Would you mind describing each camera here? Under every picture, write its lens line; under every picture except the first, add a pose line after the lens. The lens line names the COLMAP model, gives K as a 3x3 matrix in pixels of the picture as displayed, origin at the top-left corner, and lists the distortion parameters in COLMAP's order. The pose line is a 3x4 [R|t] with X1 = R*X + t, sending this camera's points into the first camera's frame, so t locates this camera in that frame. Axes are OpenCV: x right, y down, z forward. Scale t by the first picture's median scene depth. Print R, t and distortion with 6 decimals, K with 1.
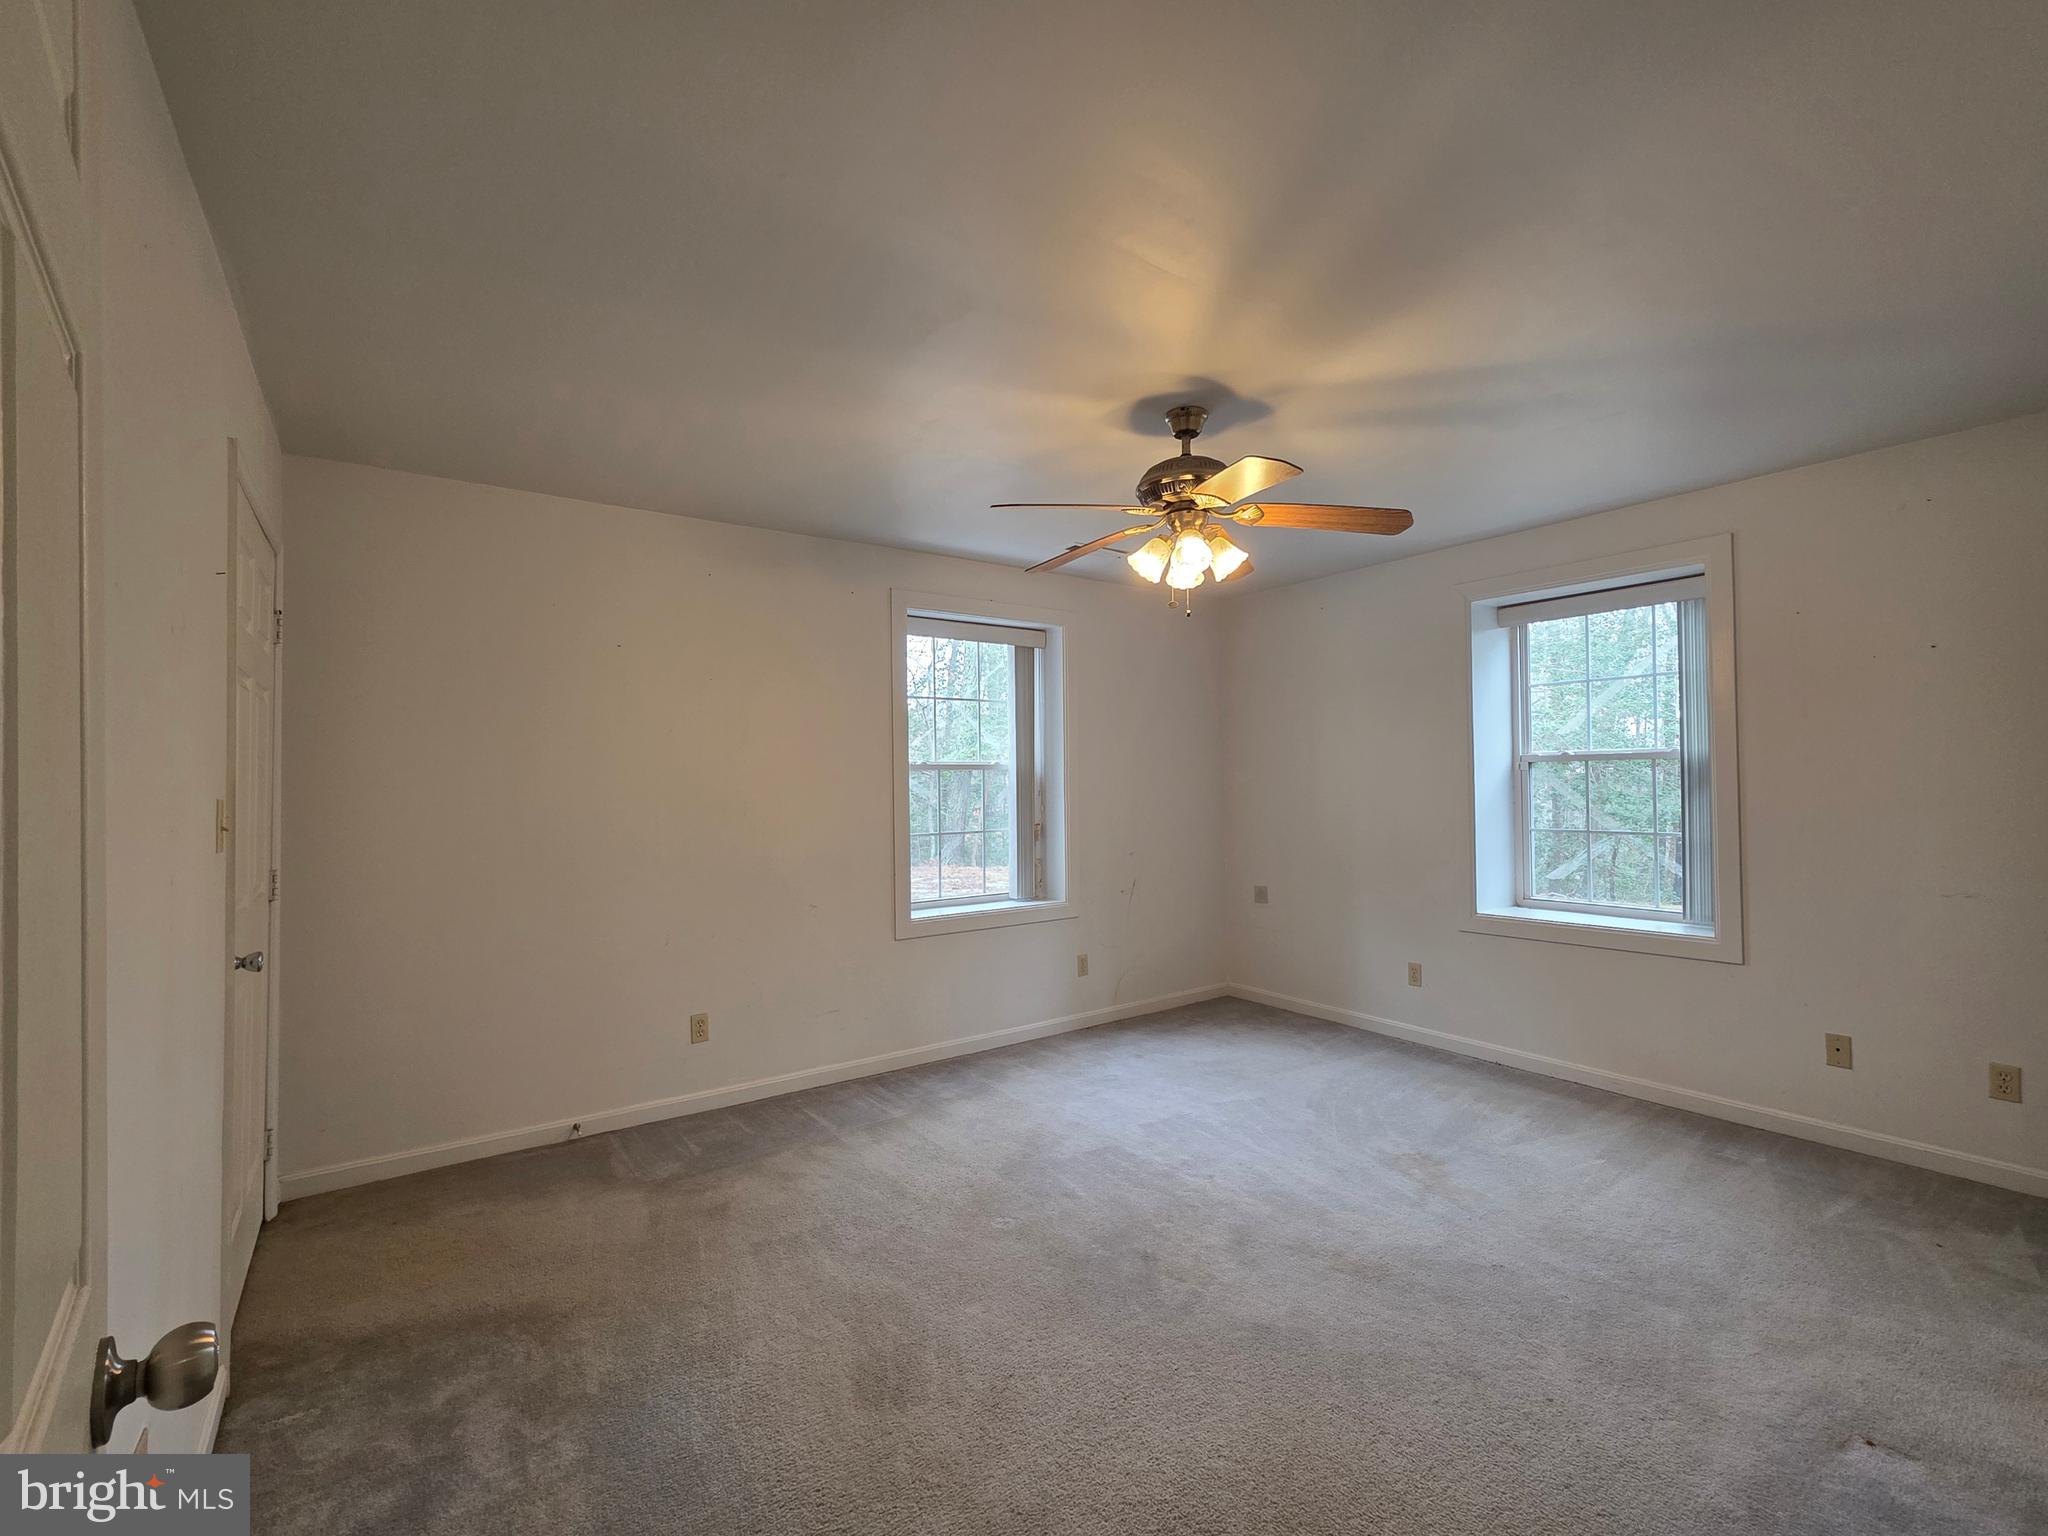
lens RADIAL K [[901.7, 0, 1034.2], [0, 901.7, 773.1], [0, 0, 1]] dist [-0.000024, 0.000743]
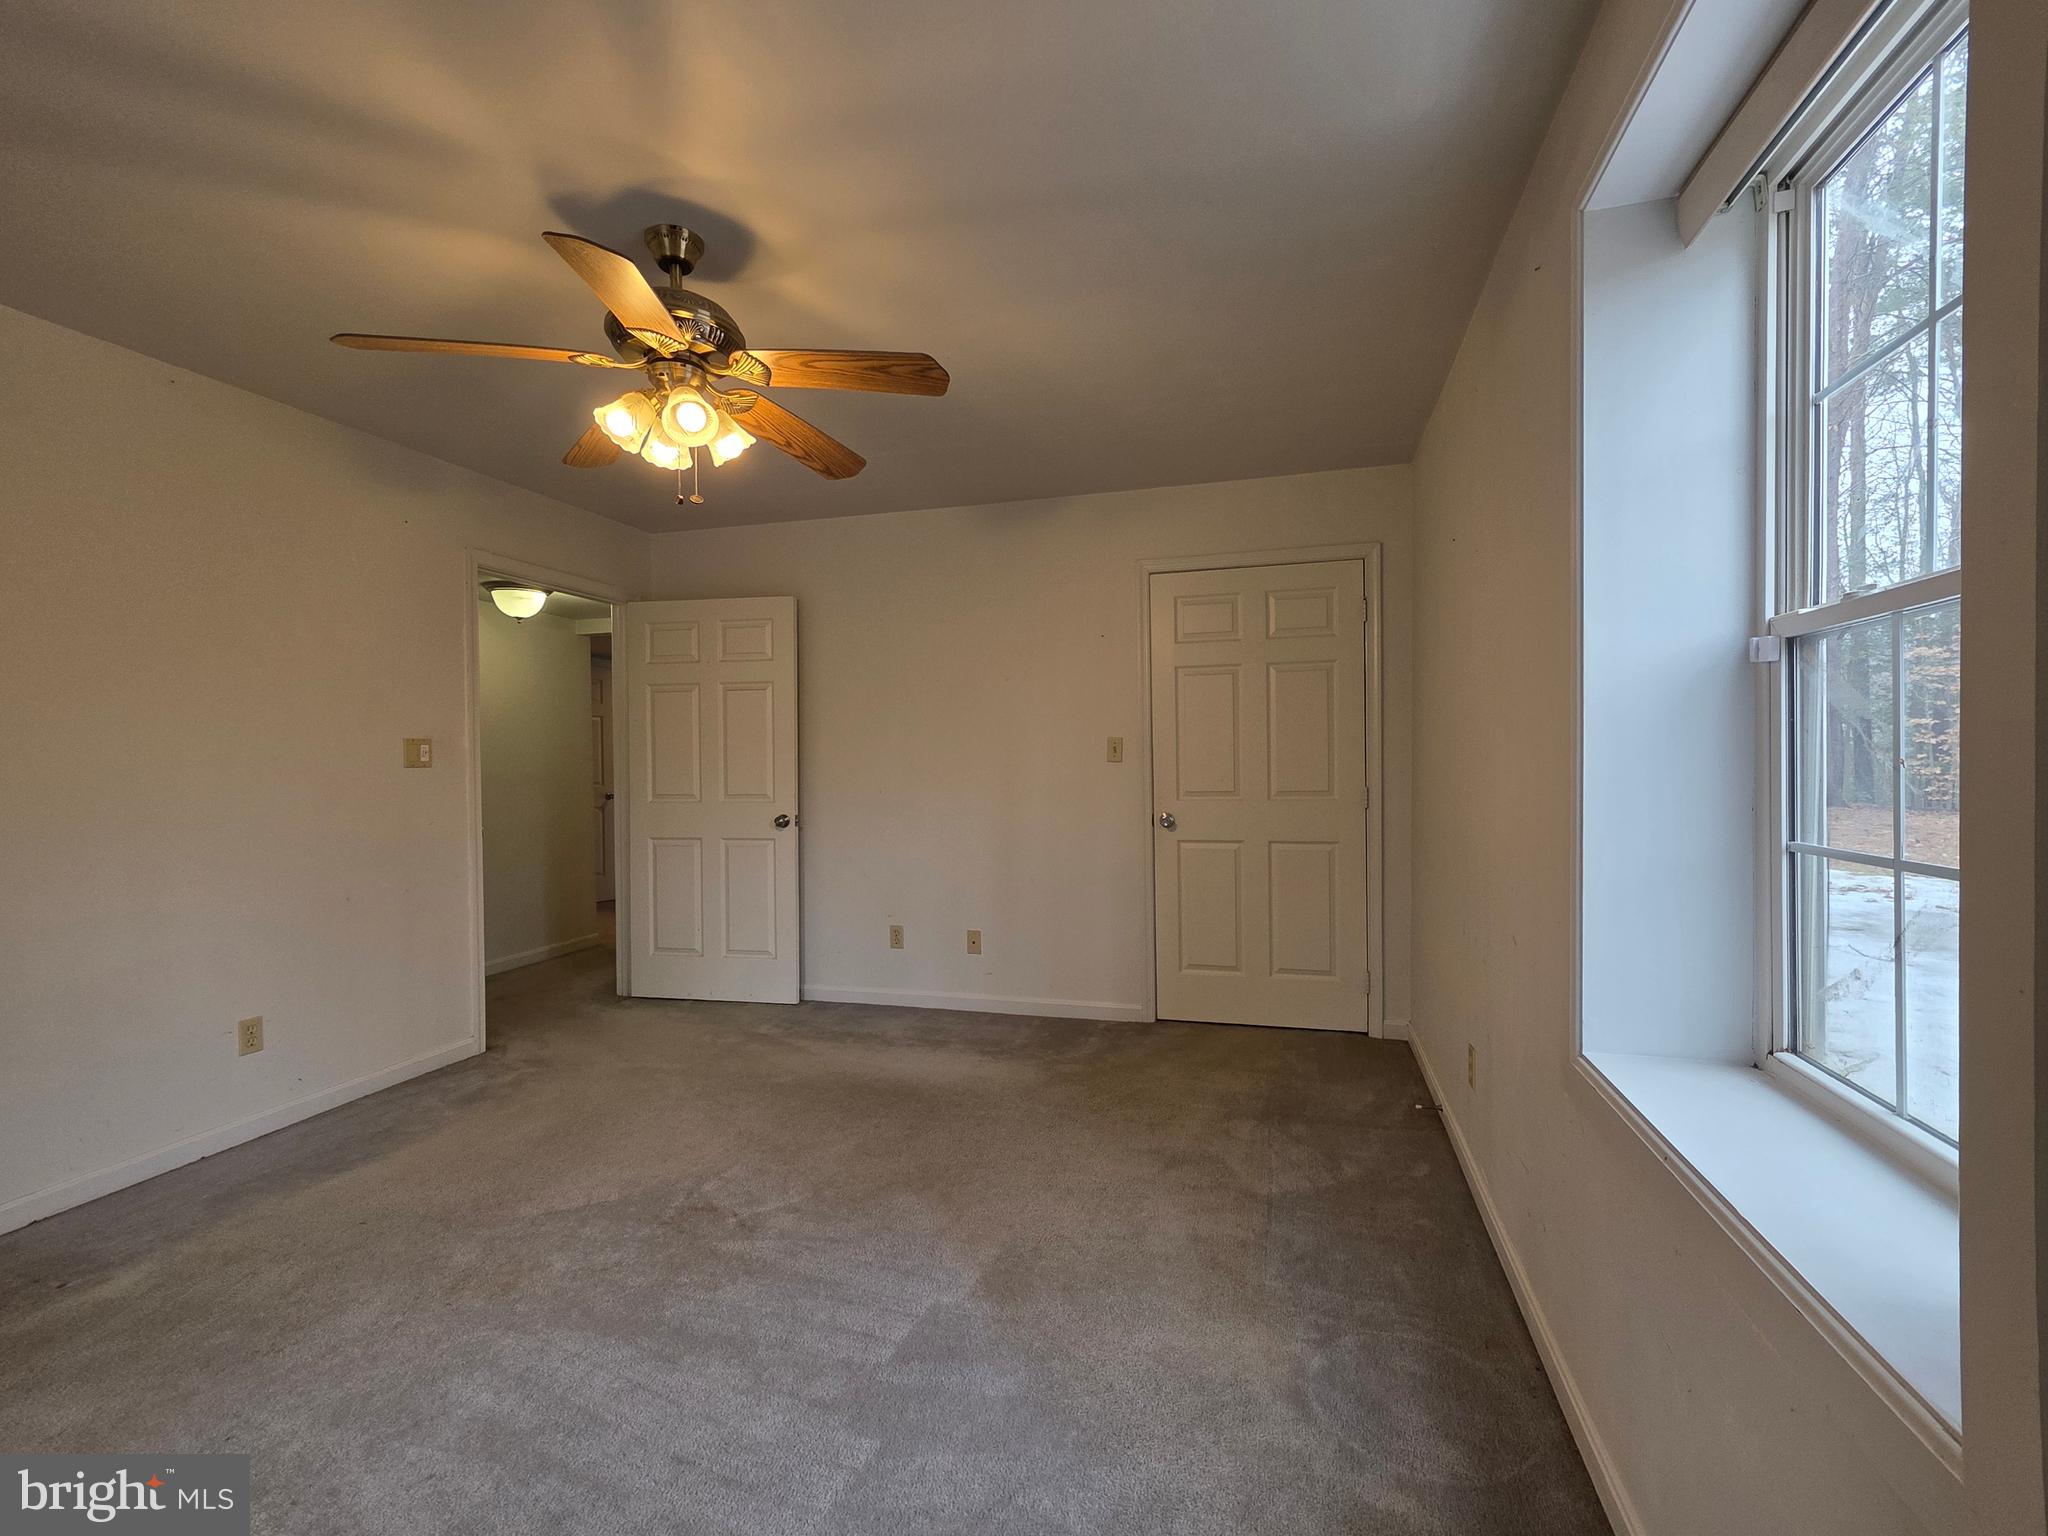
lens RADIAL K [[901.7, 0, 1034.2], [0, 901.7, 773.1], [0, 0, 1]] dist [-0.000024, 0.000743]
pose [[-0.776642, 0.031711, -0.629143, 0.274547], [0.030523, 0.999453, 0.012697, 0.034994], [0.629202, -0.009342, -0.777185, 1.148627]]
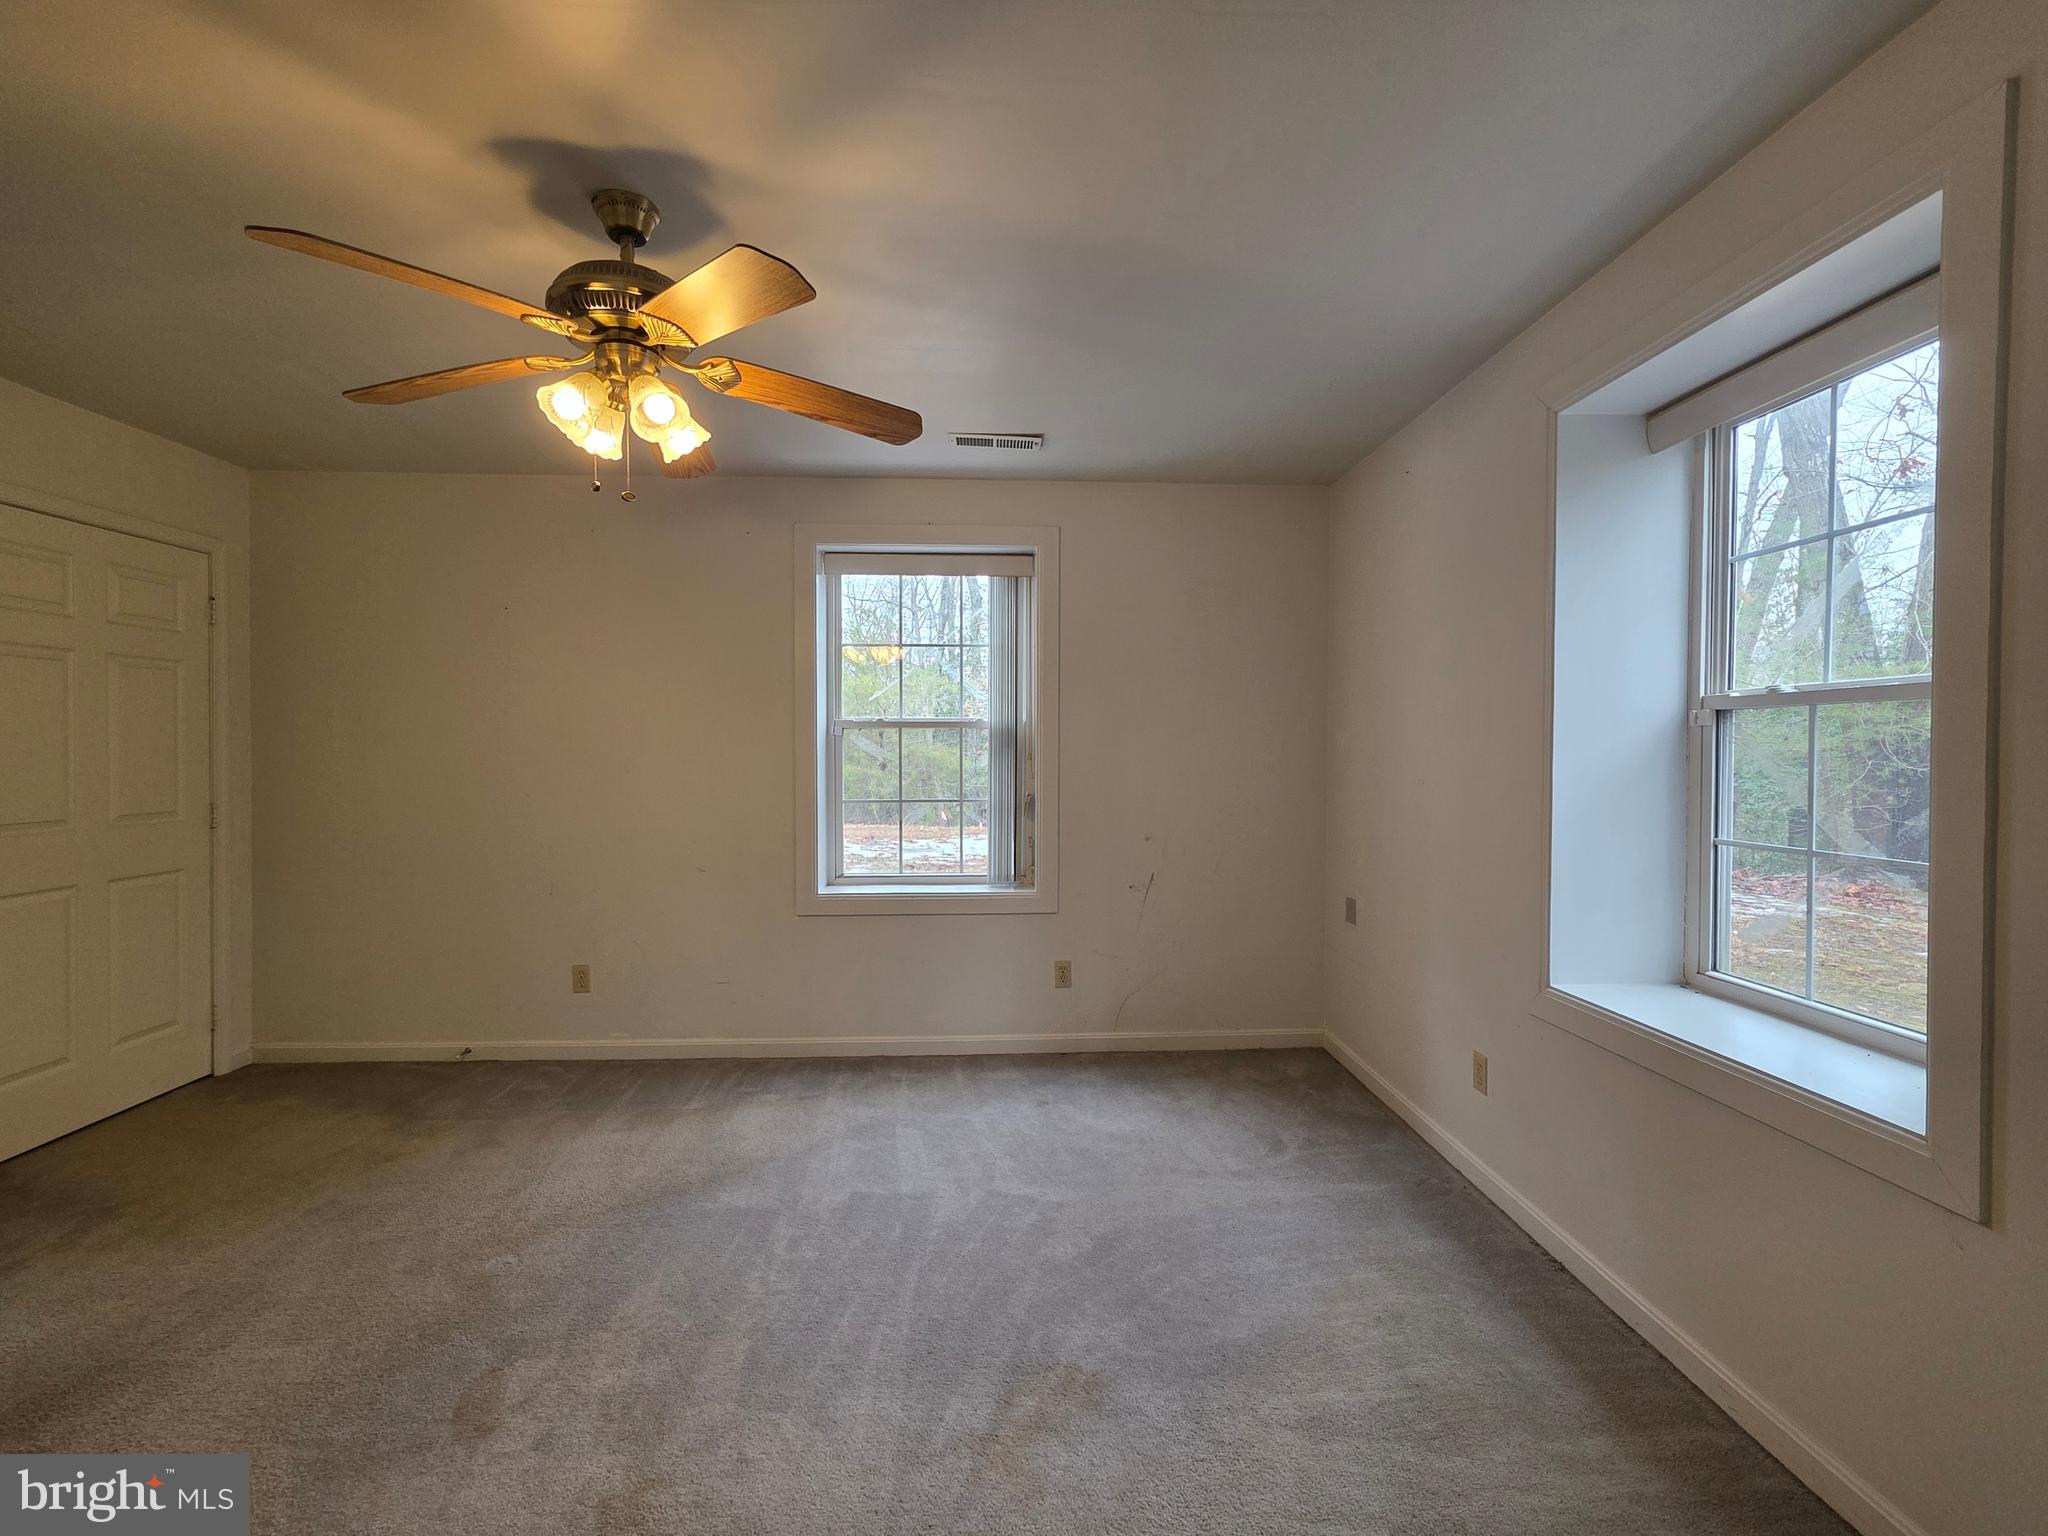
lens RADIAL K [[901.7, 0, 1034.2], [0, 901.7, 773.1], [0, 0, 1]] dist [-0.000024, 0.000743]
pose [[0.835154, 0.025570, -0.549421, 0.530951], [-0.004987, 0.999230, 0.038923, 0.006037], [0.549994, -0.029766, 0.834638, 0.376270]]
